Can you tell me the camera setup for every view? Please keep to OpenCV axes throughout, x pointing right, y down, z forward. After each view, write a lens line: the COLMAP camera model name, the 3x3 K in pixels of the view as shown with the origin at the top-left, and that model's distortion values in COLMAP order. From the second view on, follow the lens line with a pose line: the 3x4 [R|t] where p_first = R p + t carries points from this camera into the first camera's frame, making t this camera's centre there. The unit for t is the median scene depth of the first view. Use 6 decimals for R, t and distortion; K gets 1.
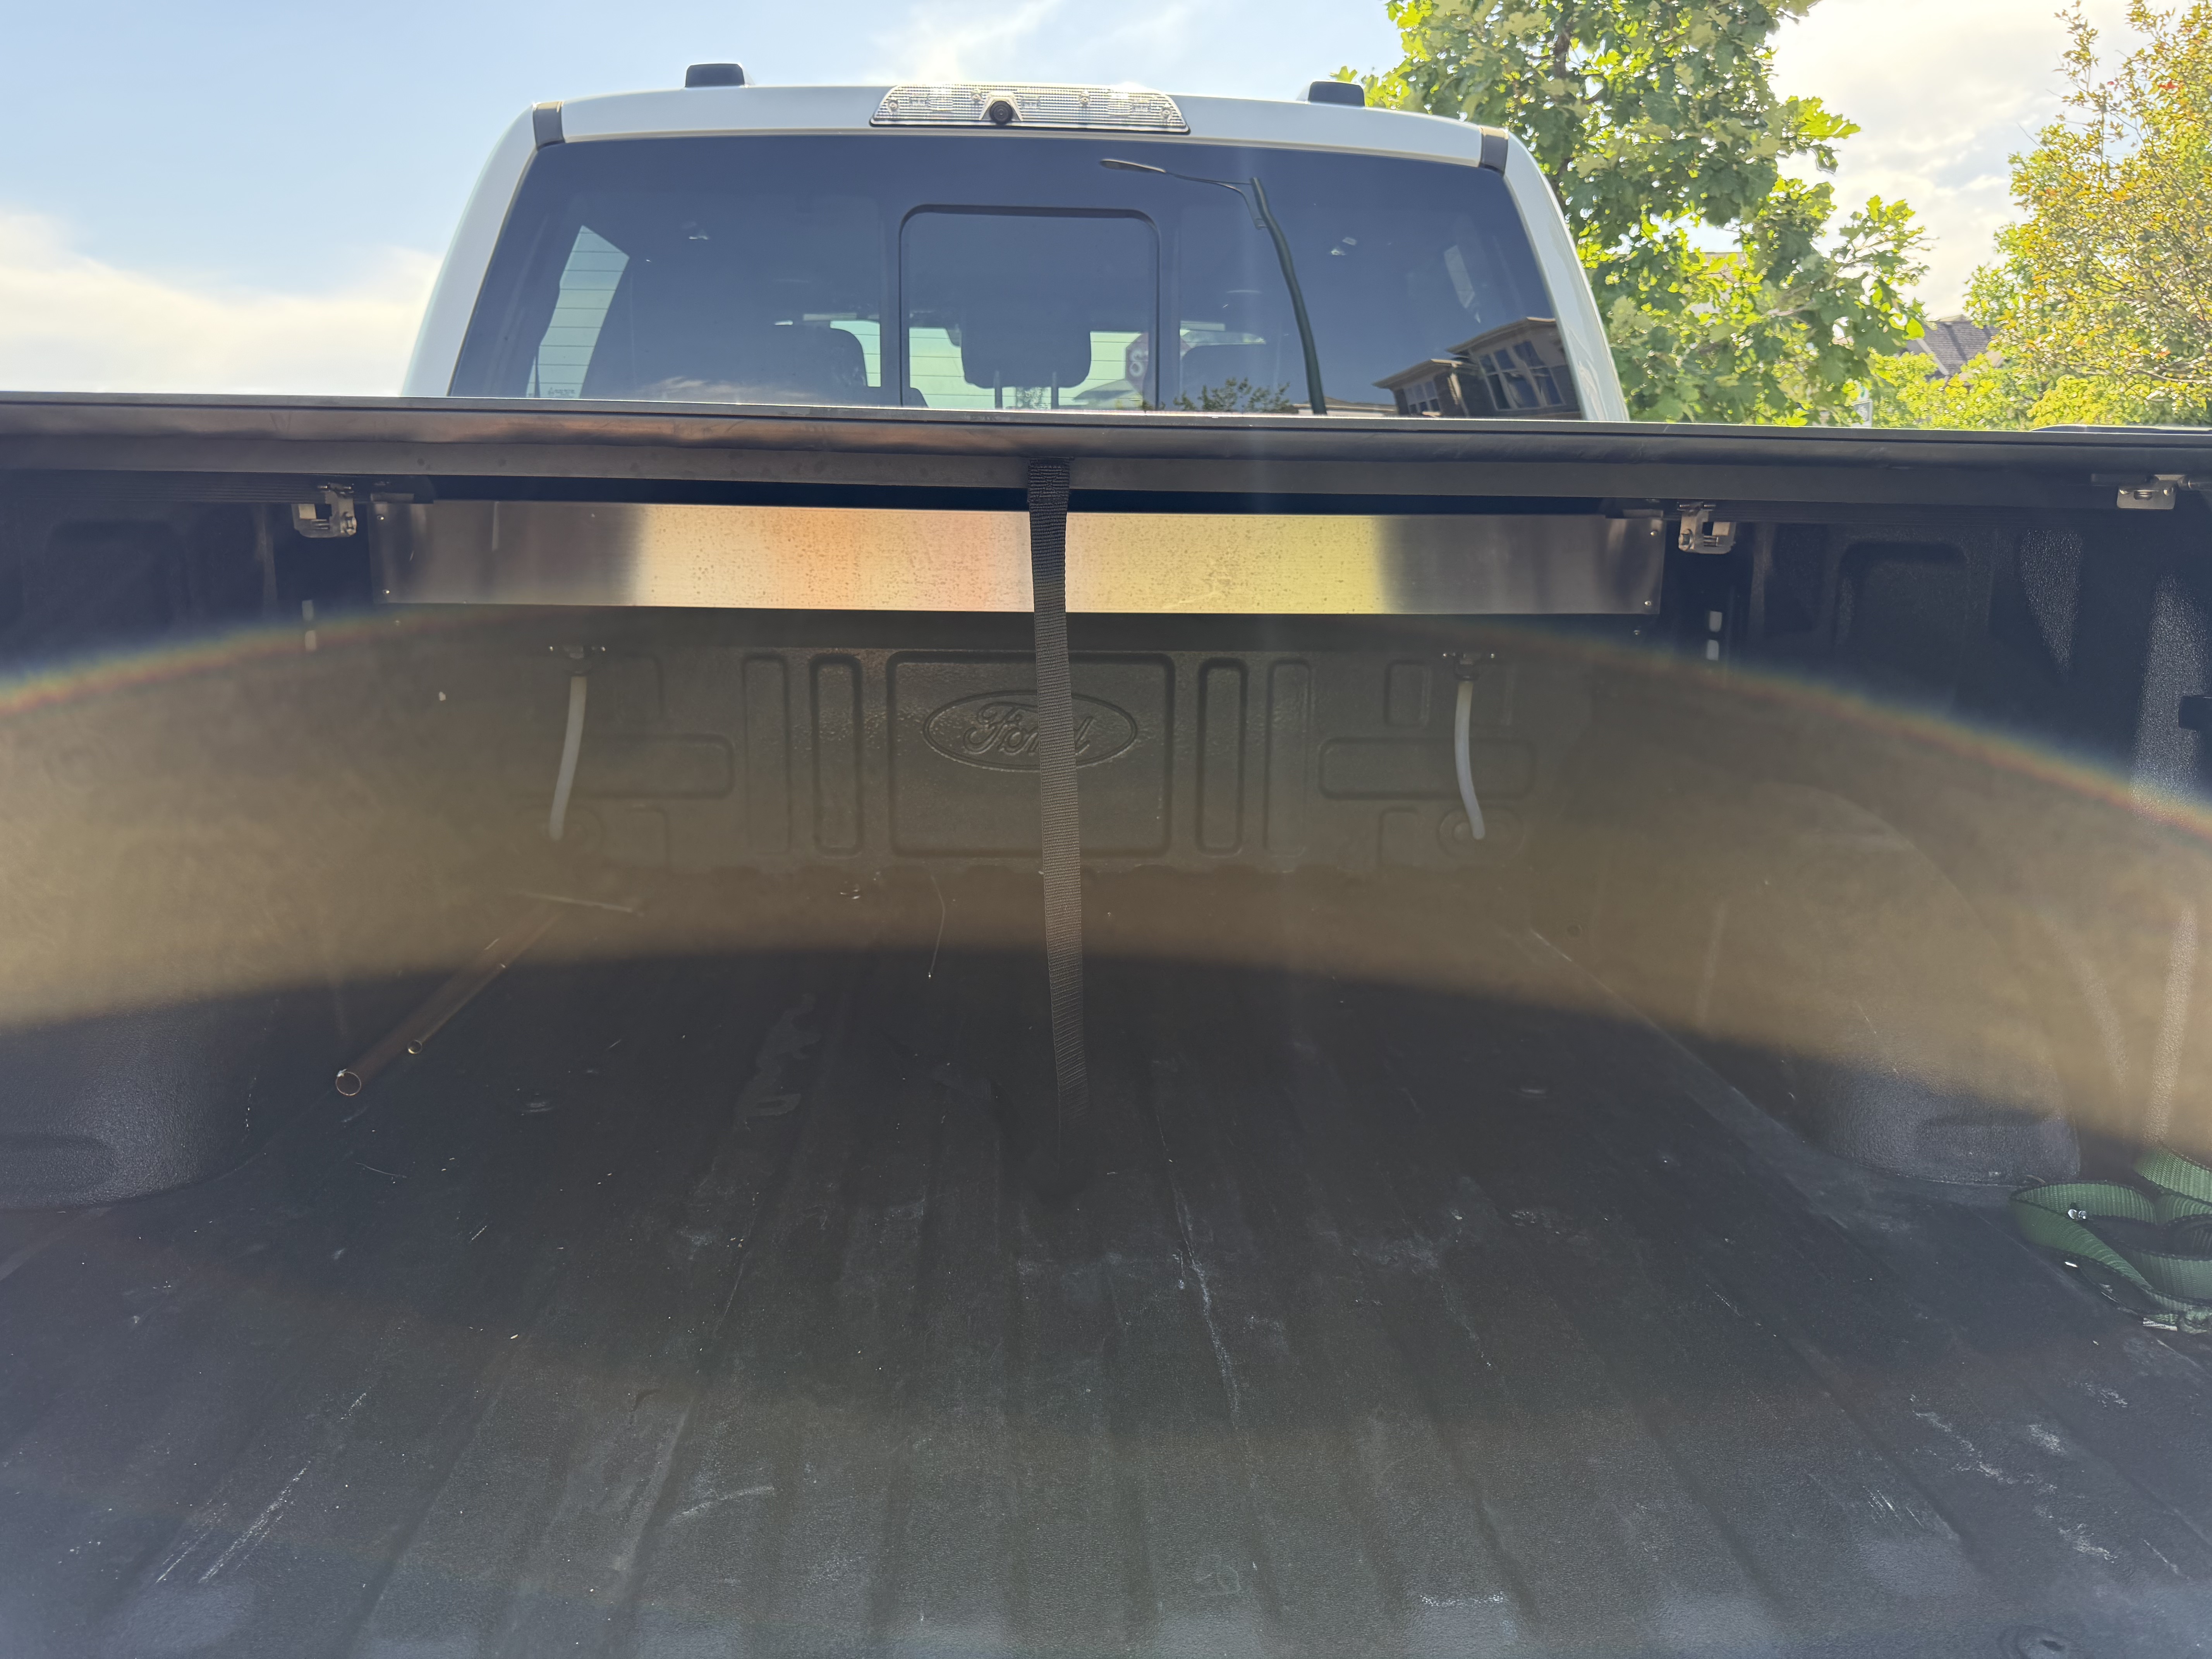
lens RADIAL K [[1570.1, 0, 1106.0], [0, 1570.1, 829.5], [0, 0, 1]] dist [0.049569, -0.109831]
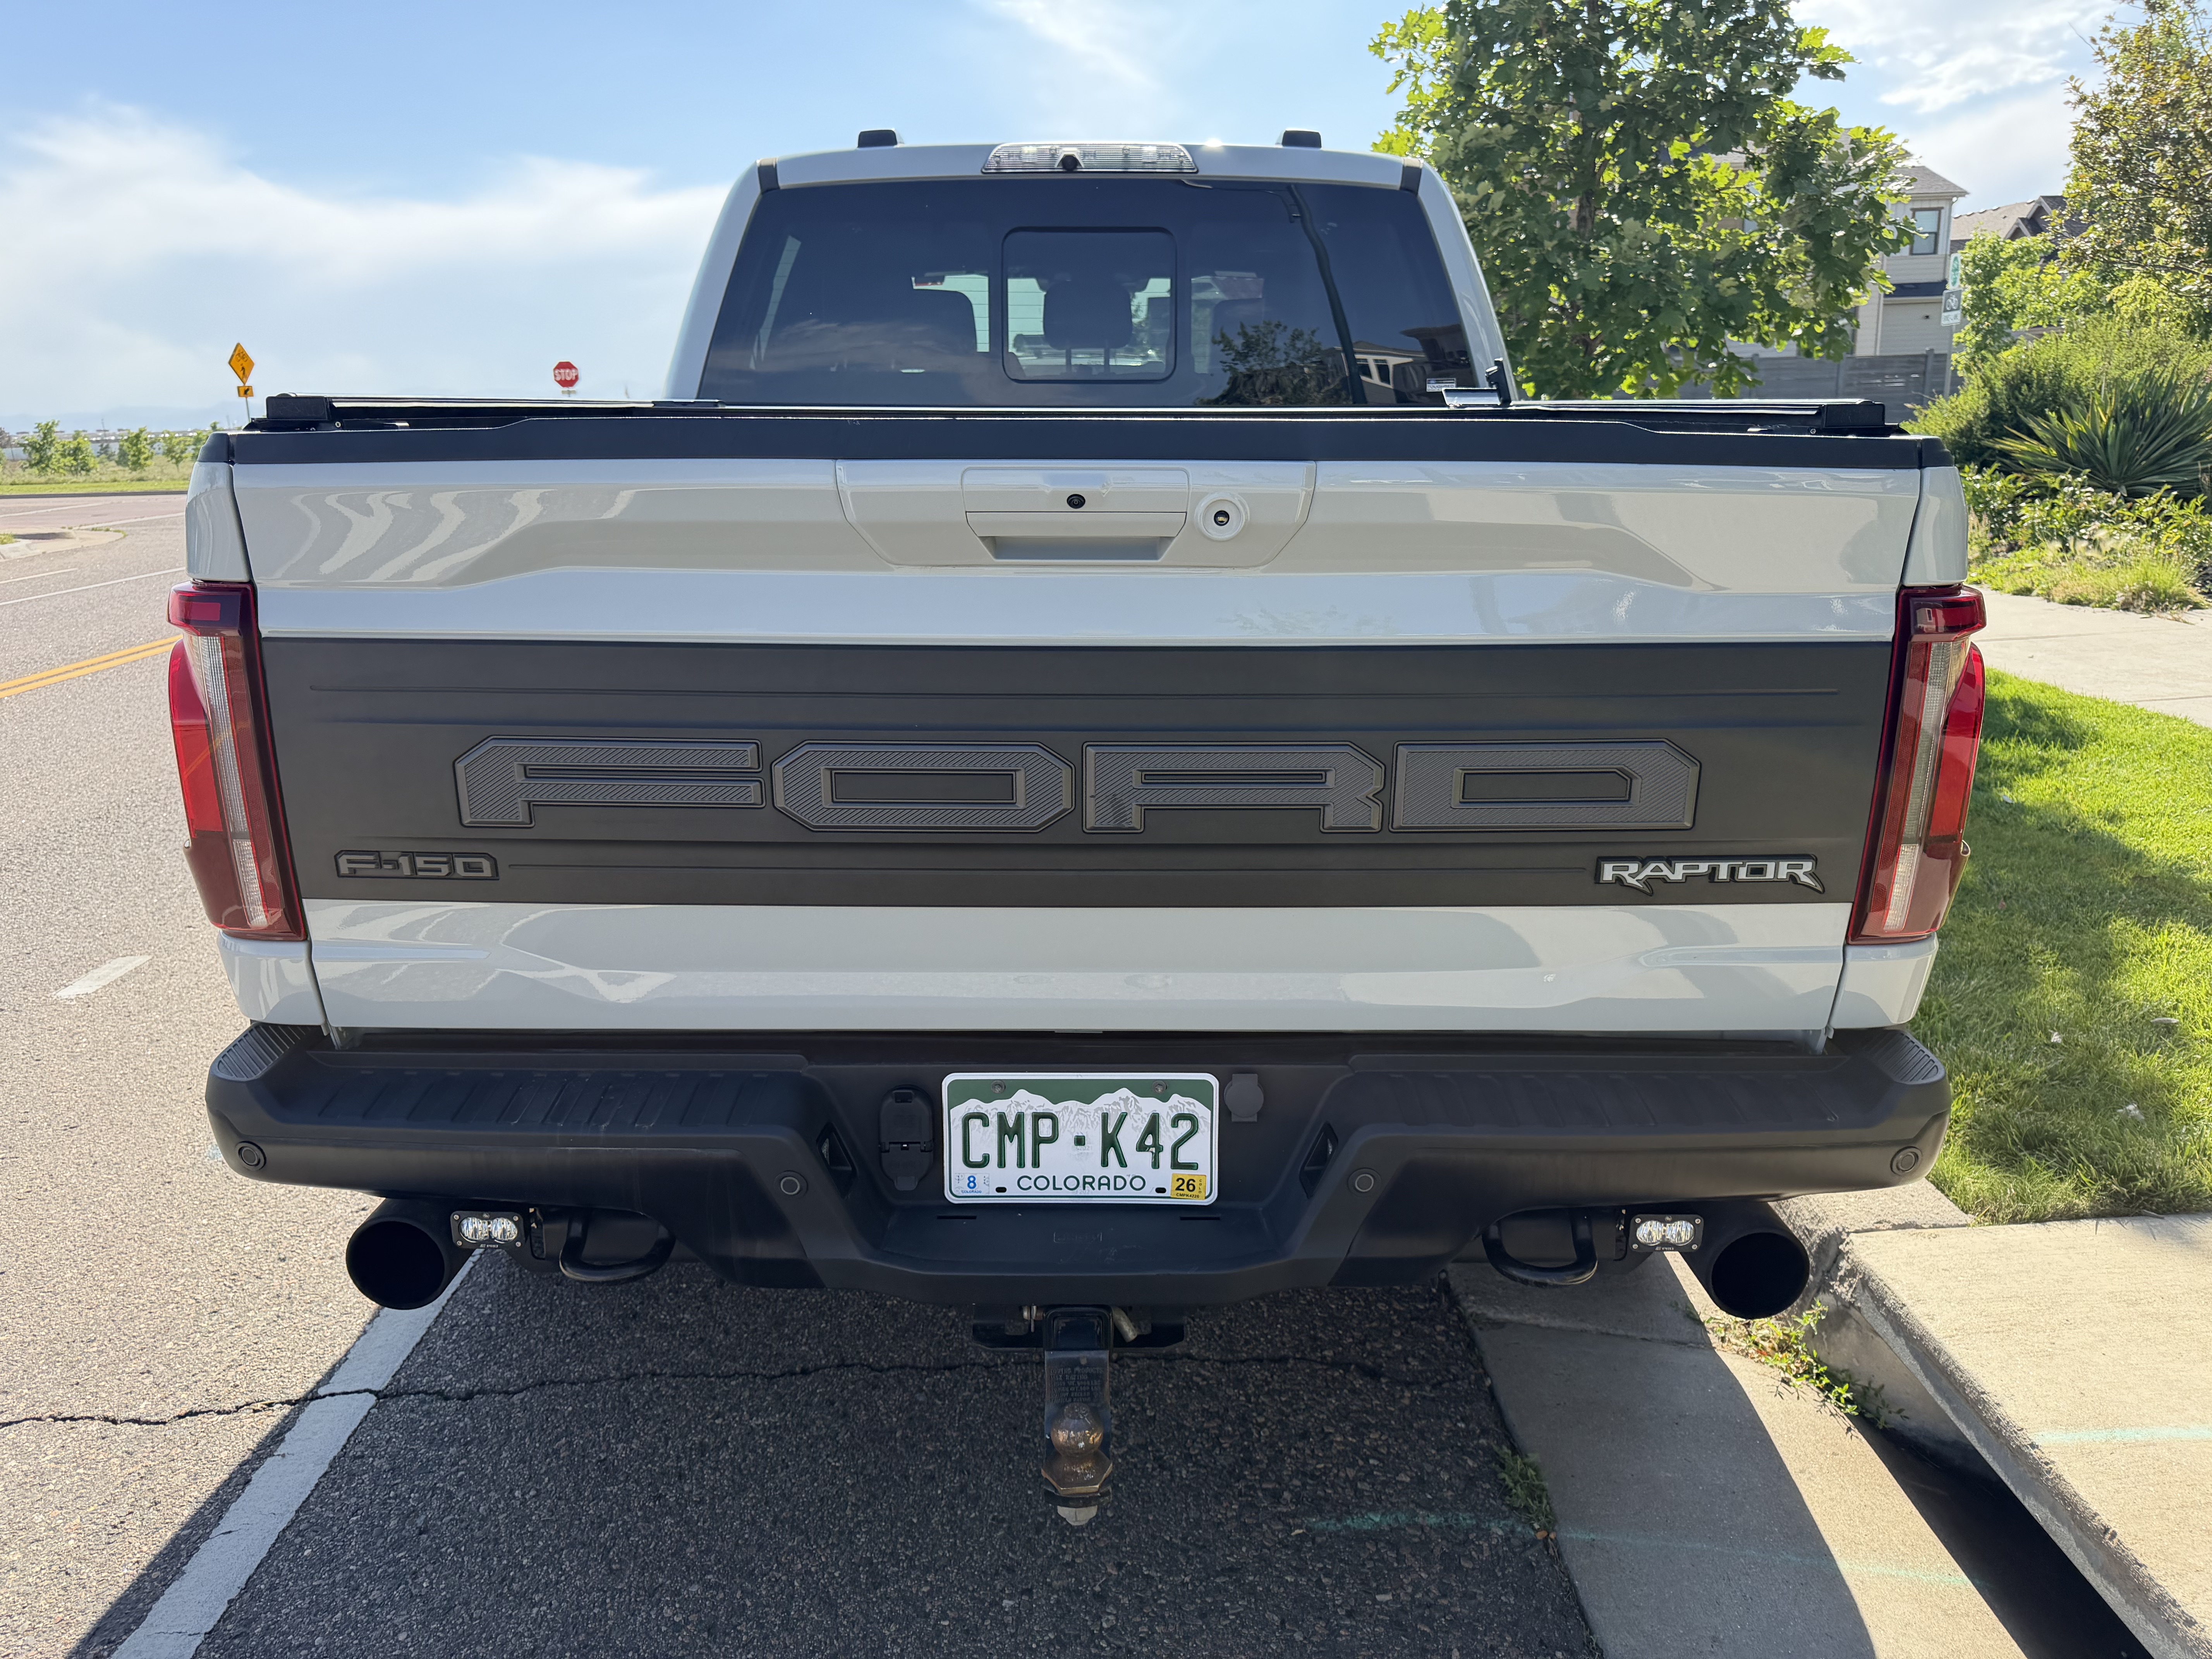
lens RADIAL K [[1570.1, 0, 1106.0], [0, 1570.1, 829.5], [0, 0, 1]] dist [0.049569, -0.109831]
pose [[0.998201, 0.004331, -0.059804, 0.053570], [-0.000509, 0.997963, 0.063791, 0.069517], [0.059959, -0.063646, 0.996170, -0.467094]]
